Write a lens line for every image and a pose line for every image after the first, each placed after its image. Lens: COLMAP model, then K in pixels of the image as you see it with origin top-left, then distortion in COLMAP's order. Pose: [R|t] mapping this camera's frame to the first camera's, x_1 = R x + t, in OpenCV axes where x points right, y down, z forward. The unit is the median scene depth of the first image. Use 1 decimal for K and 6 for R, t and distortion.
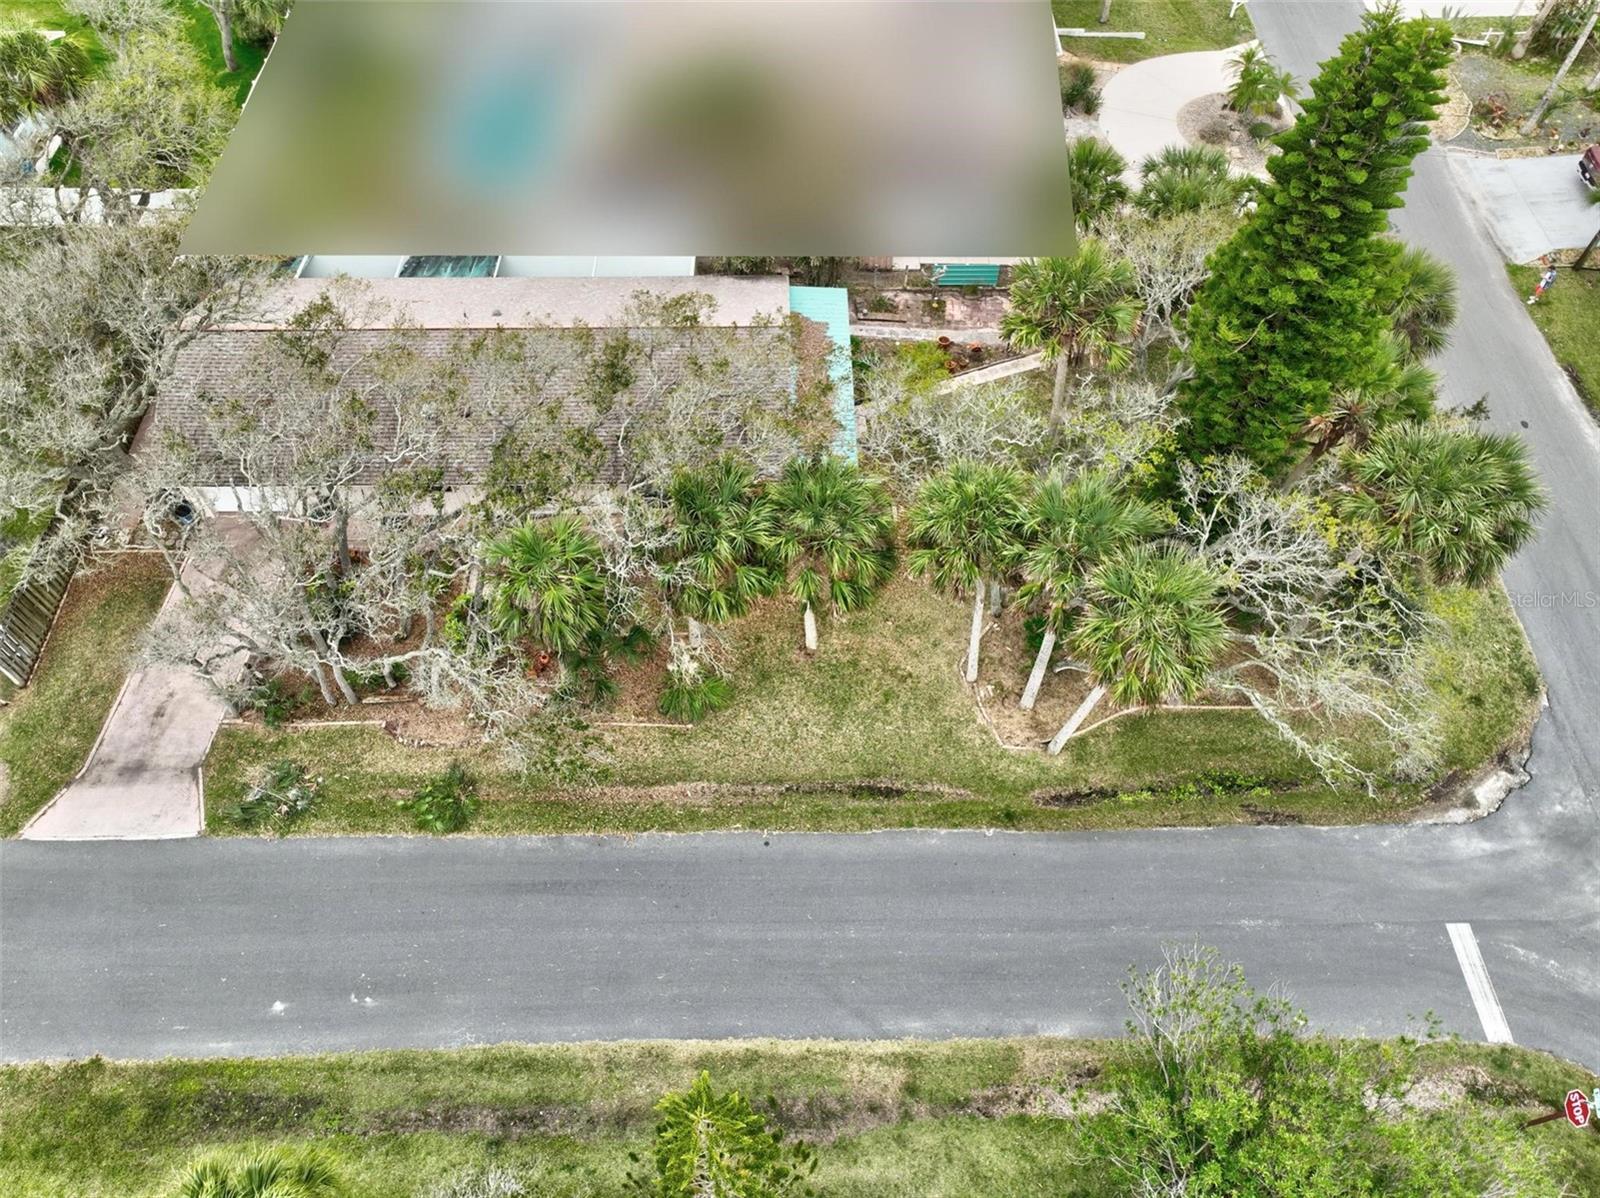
lens RADIAL K [[1127.7, 0, 799.9], [0, 1127.7, 602.5], [0, 0, 1]] dist [-0.001908, 0.022311]
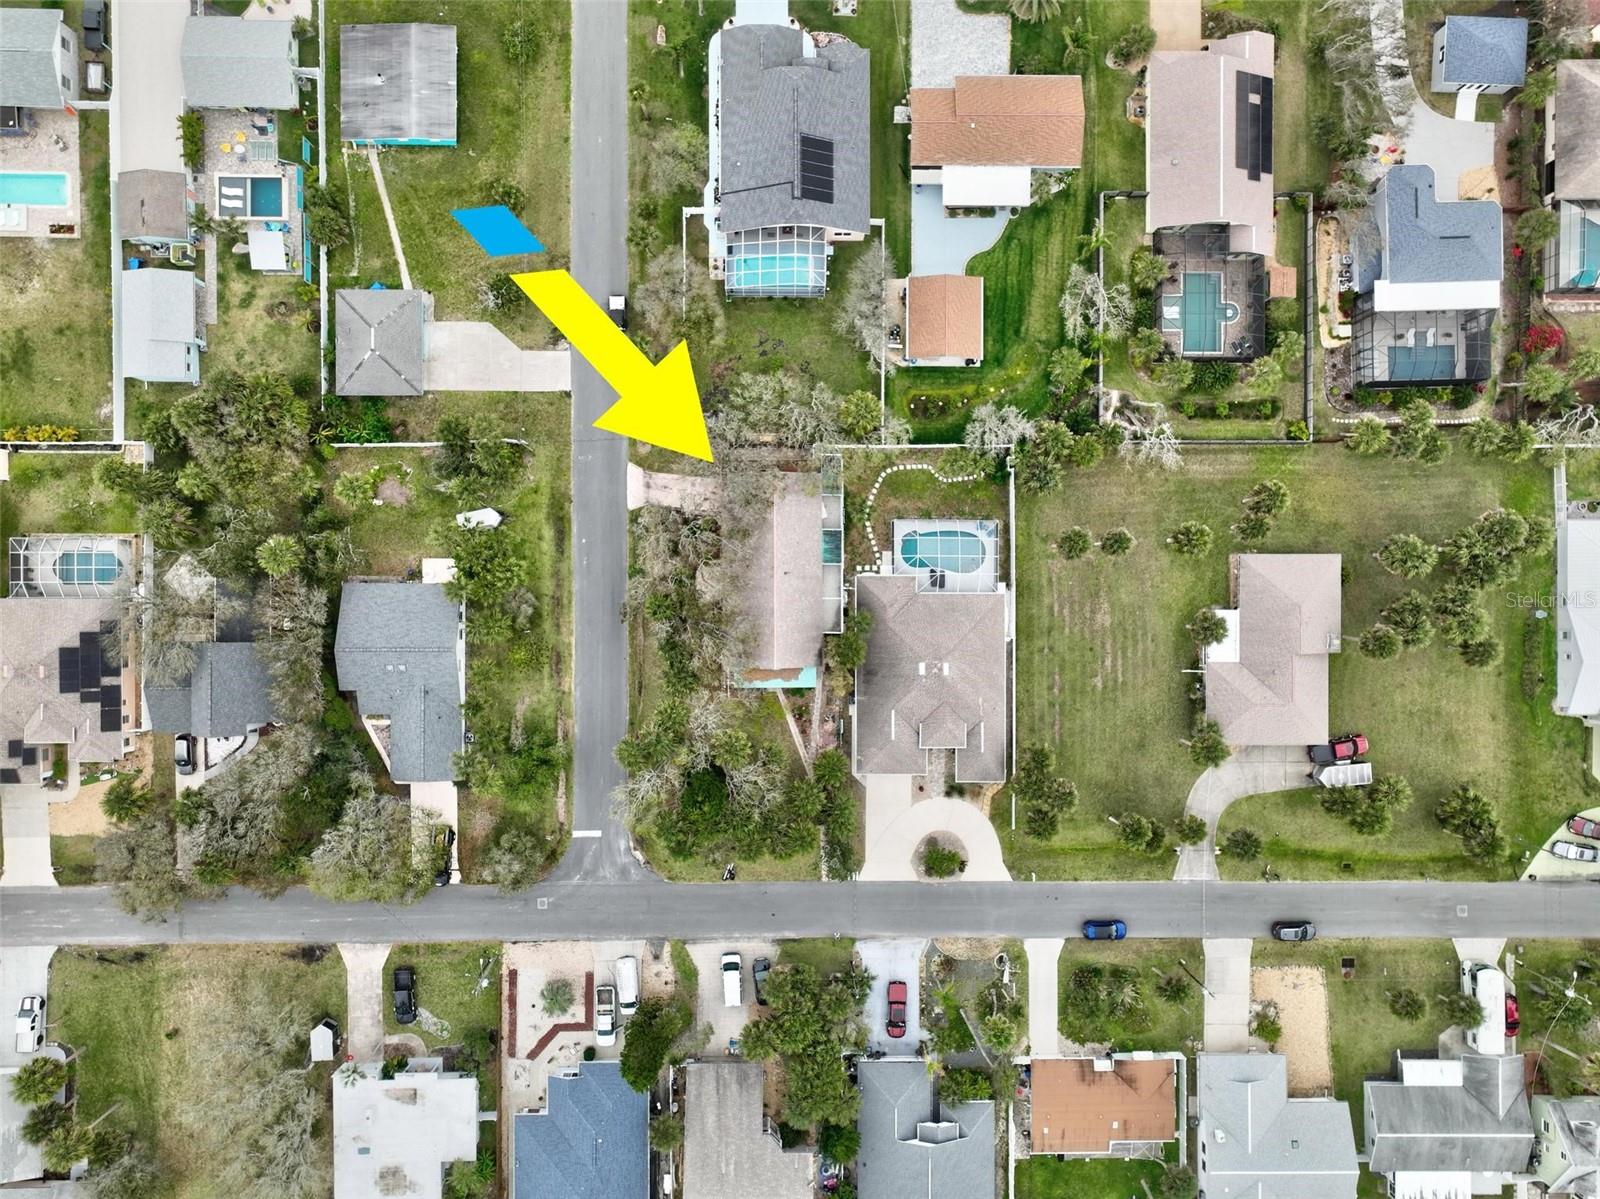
lens RADIAL K [[1127.7, 0, 799.9], [0, 1127.7, 603.0], [0, 0, 1]] dist [-0.001908, 0.022311]
pose [[-0.011328, 0.999928, -0.003983, -0.201785], [-0.833026, -0.007234, 0.553187, -2.301813], [0.553118, 0.009584, 0.833048, -1.777257]]
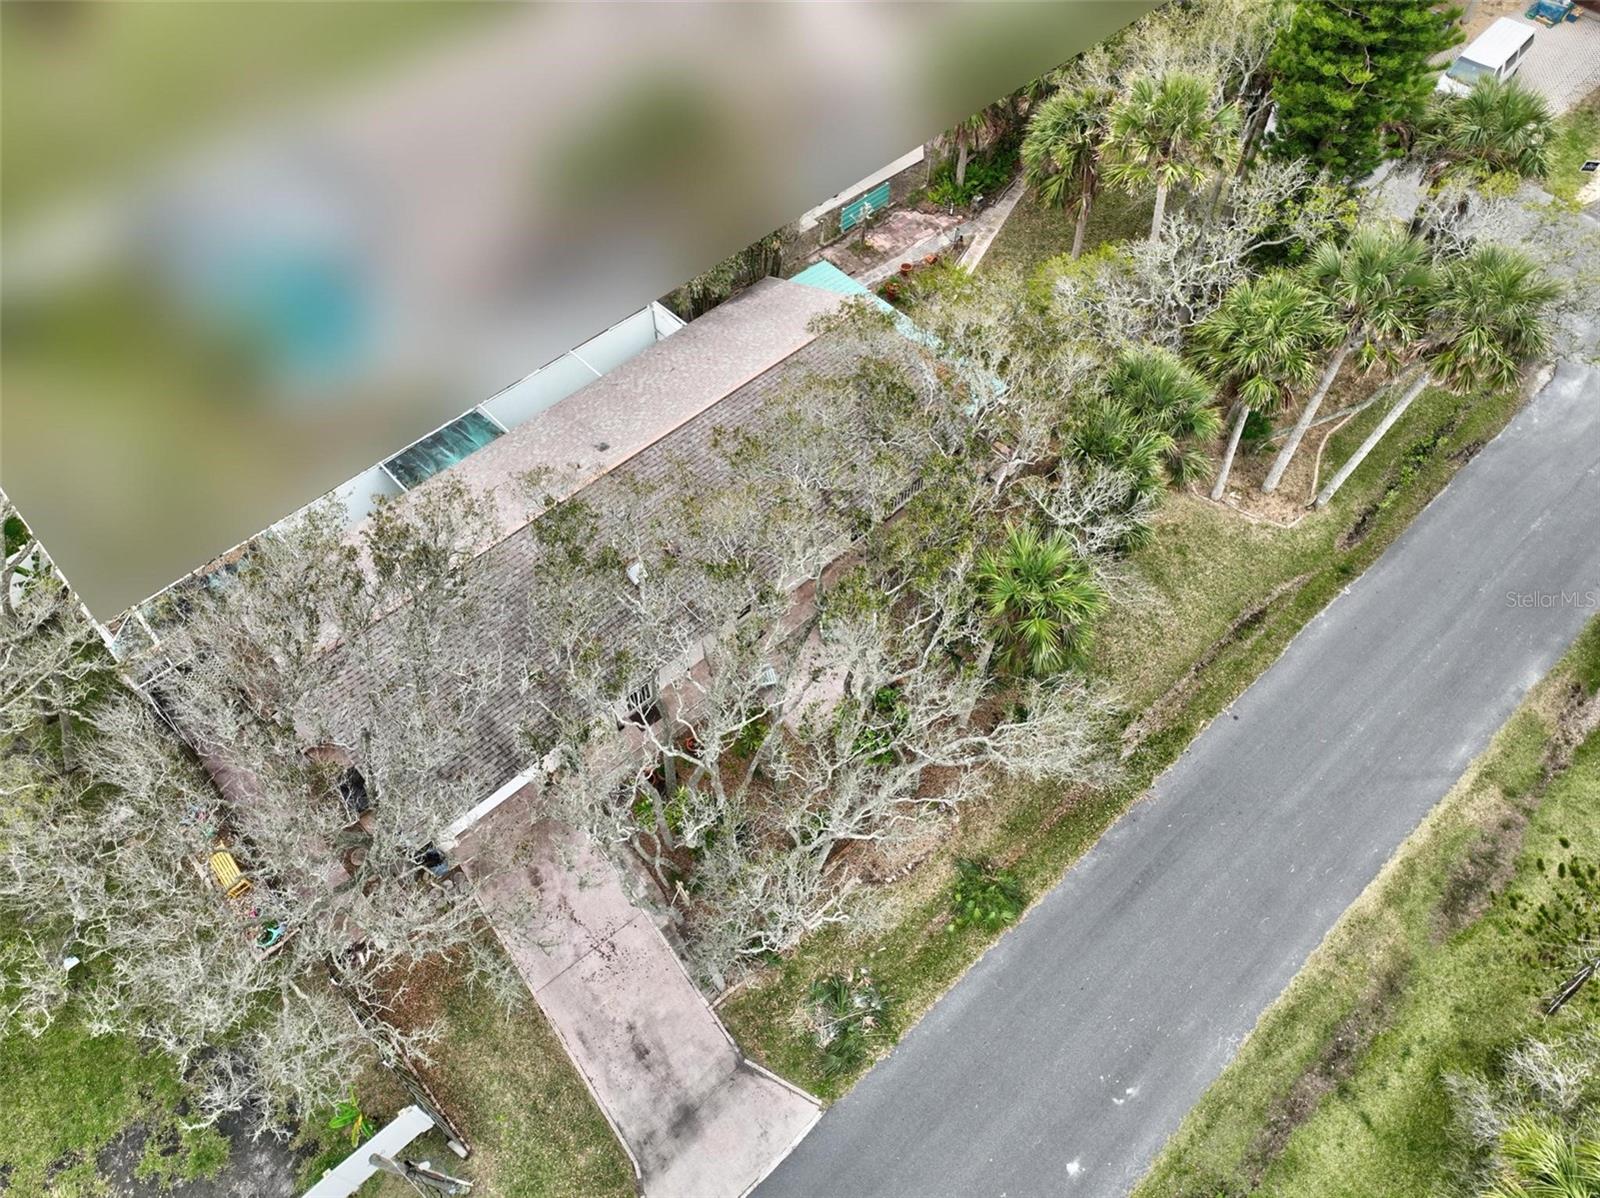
lens RADIAL K [[1127.7, 0, 799.9], [0, 1127.7, 602.5], [0, 0, 1]] dist [-0.001908, 0.022311]
pose [[0.742377, -0.551573, 0.380321, -0.636425], [0.550081, 0.825857, 0.123980, -0.210737], [-0.382475, 0.117168, 0.916507, 0.195003]]
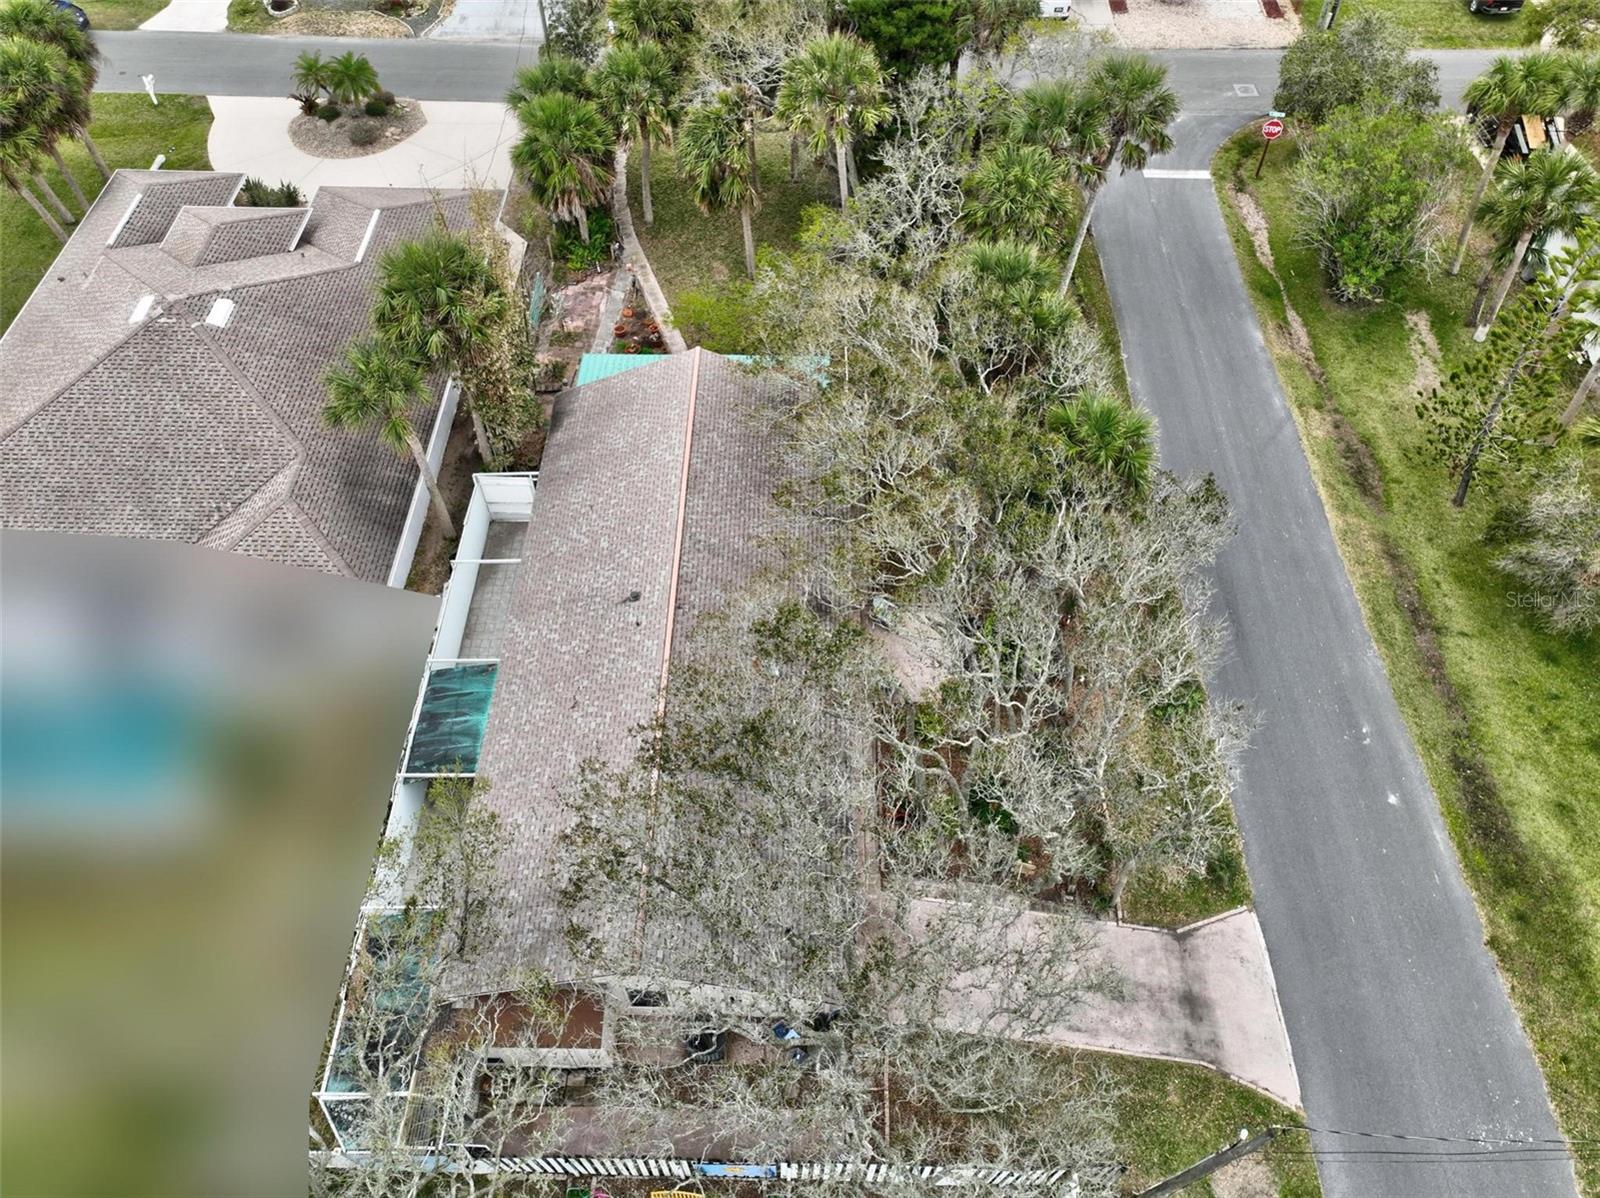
lens RADIAL K [[1127.7, 0, 799.9], [0, 1127.7, 602.5], [0, 0, 1]] dist [-0.001908, 0.022311]
pose [[0.028156, -0.798792, 0.600948, -0.879207], [0.819749, 0.362485, 0.443415, -0.599425], [-0.572031, 0.480142, 0.665015, 0.452793]]
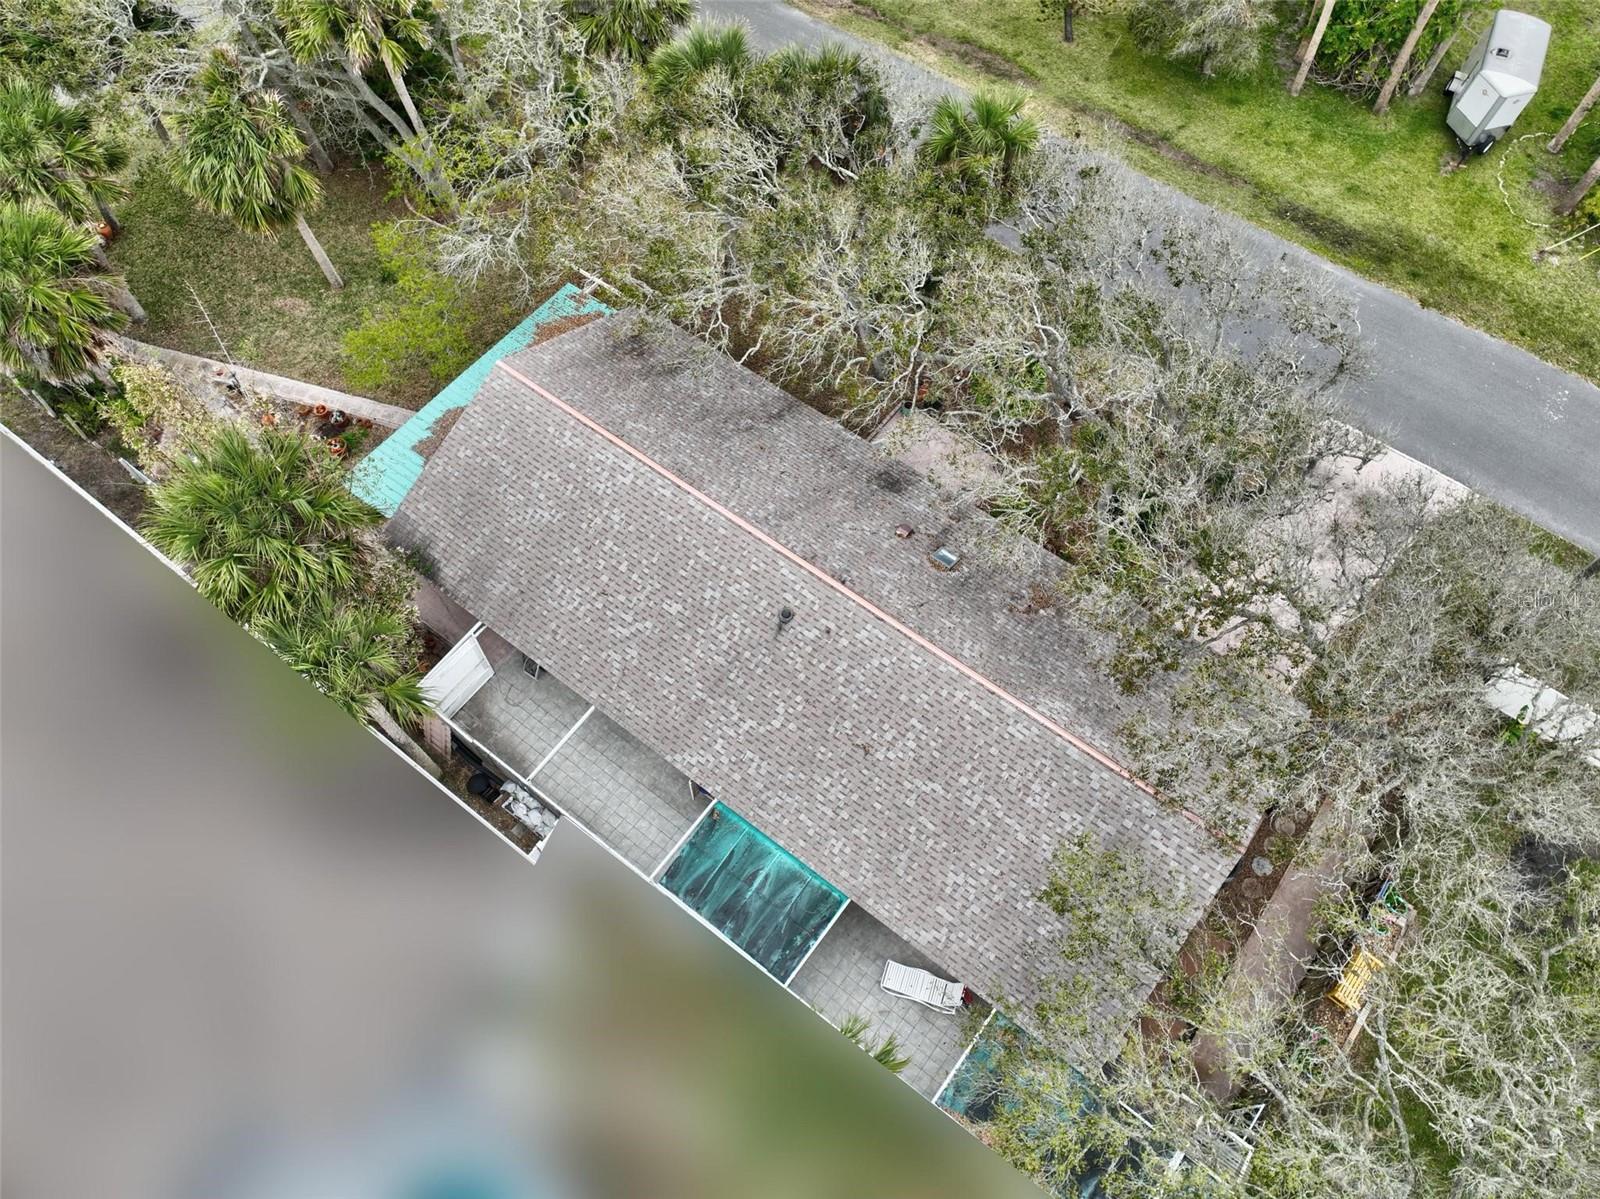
lens RADIAL K [[1127.7, 0, 799.9], [0, 1127.7, 603.0], [0, 0, 1]] dist [-0.001908, 0.022311]
pose [[-0.787207, -0.546462, 0.285806, -0.532978], [0.500212, -0.294749, 0.814193, -0.912571], [-0.360684, 0.783902, 0.505375, 0.760826]]
